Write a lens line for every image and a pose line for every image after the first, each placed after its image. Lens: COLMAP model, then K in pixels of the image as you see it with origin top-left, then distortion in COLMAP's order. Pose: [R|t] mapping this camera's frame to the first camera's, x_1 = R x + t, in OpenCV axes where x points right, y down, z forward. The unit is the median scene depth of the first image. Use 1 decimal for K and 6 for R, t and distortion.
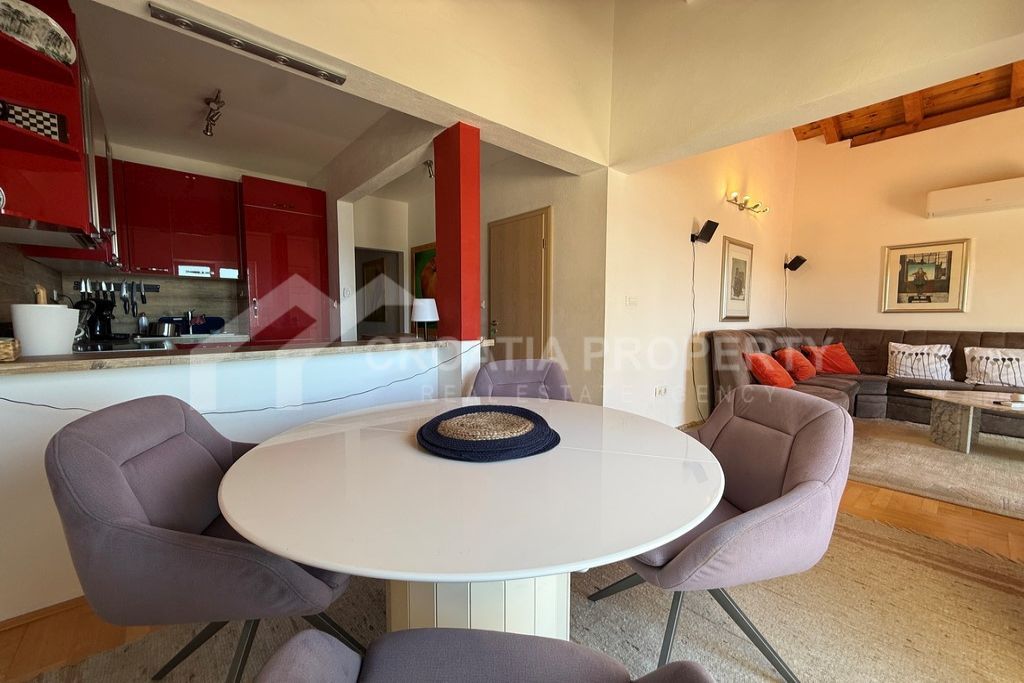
lens RADIAL K [[406.6, 0, 512.0], [0, 406.6, 341.5], [0, 0, 1]] dist [-0.000494, -0.000298]
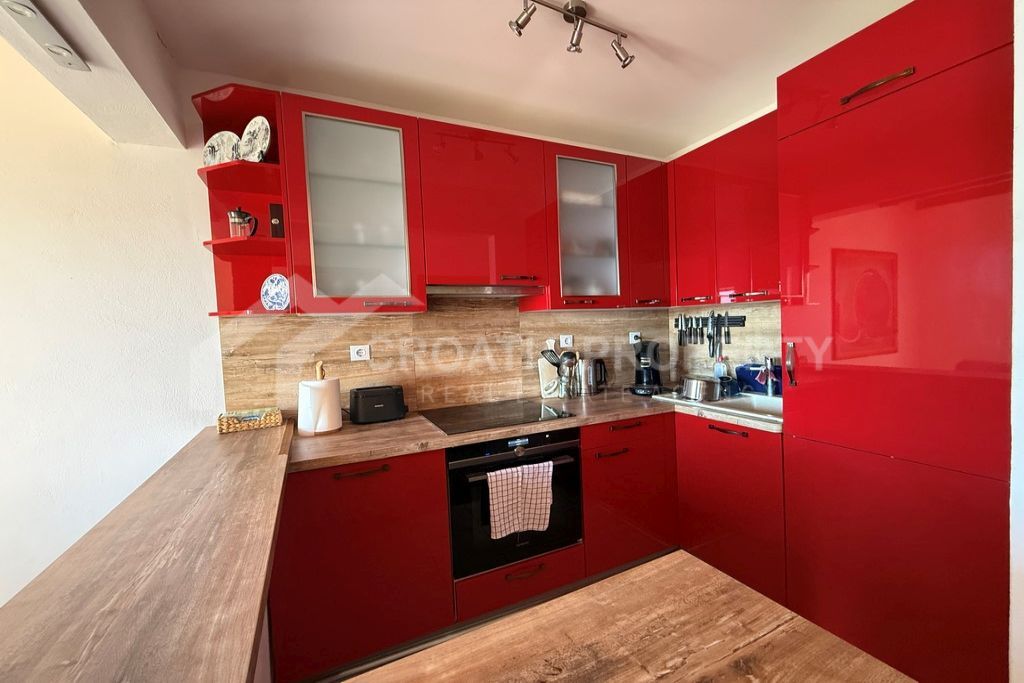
lens RADIAL K [[406.6, 0, 512.0], [0, 406.6, 341.5], [0, 0, 1]] dist [-0.000494, -0.000298]
pose [[-0.257640, 0.039983, -0.965413, -0.126902], [-0.029900, 0.998335, 0.049326, -0.125167], [0.965778, 0.041574, -0.256016, 0.848432]]
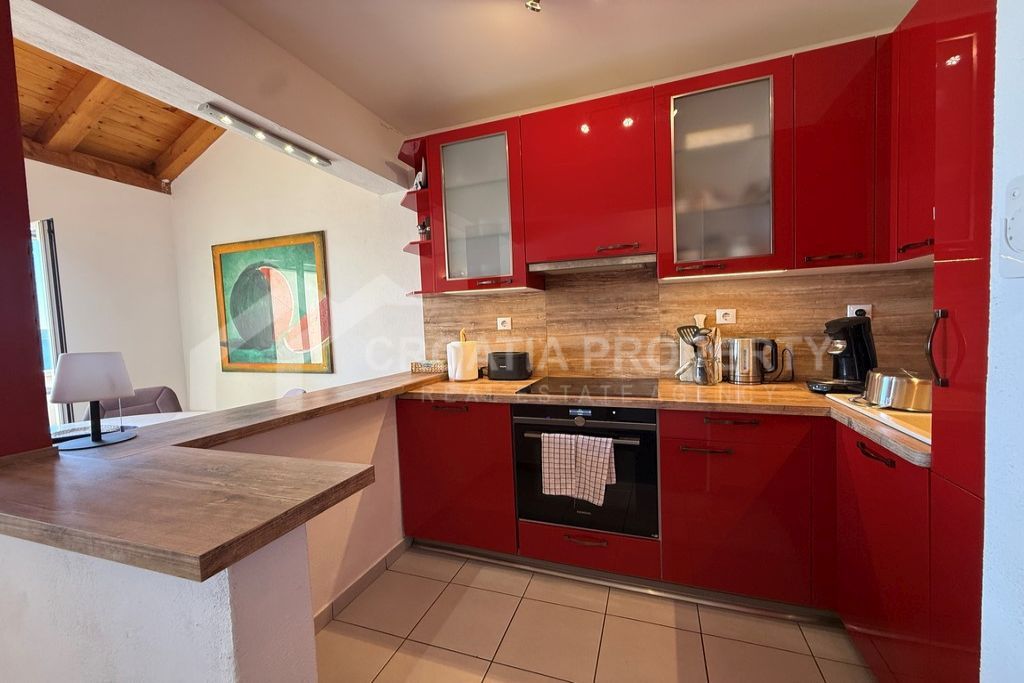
lens RADIAL K [[409.0, 0, 512.0], [0, 409.0, 341.5], [0, 0, 1]] dist [0.000568, 0.000041]
pose [[-0.866544, 0.049741, -0.496616, -0.291722], [-0.002741, 0.994532, 0.104396, -0.117628], [0.499093, 0.091825, -0.861669, 1.136407]]
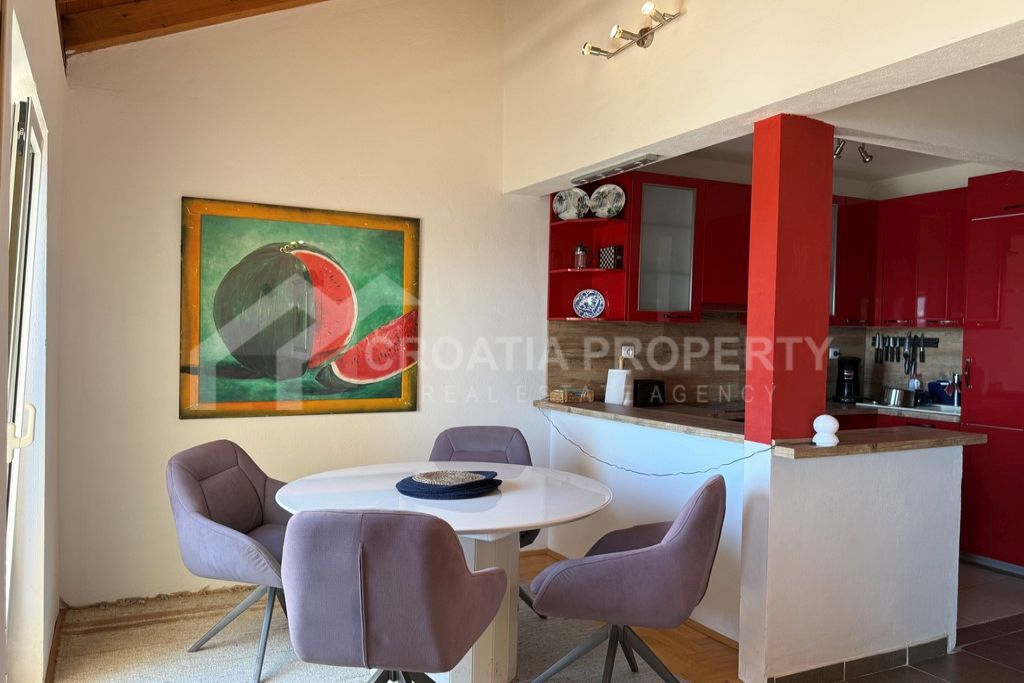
lens RADIAL K [[796.9, 0, 511.6], [0, 796.9, 359.7], [0, 0, 1]] dist [0.124377, -0.219066]
pose [[-0.226261, 0.025607, -0.973730, 0.849530], [-0.082875, 0.995524, 0.045438, -0.107444], [0.970535, 0.090979, -0.223126, 0.596296]]
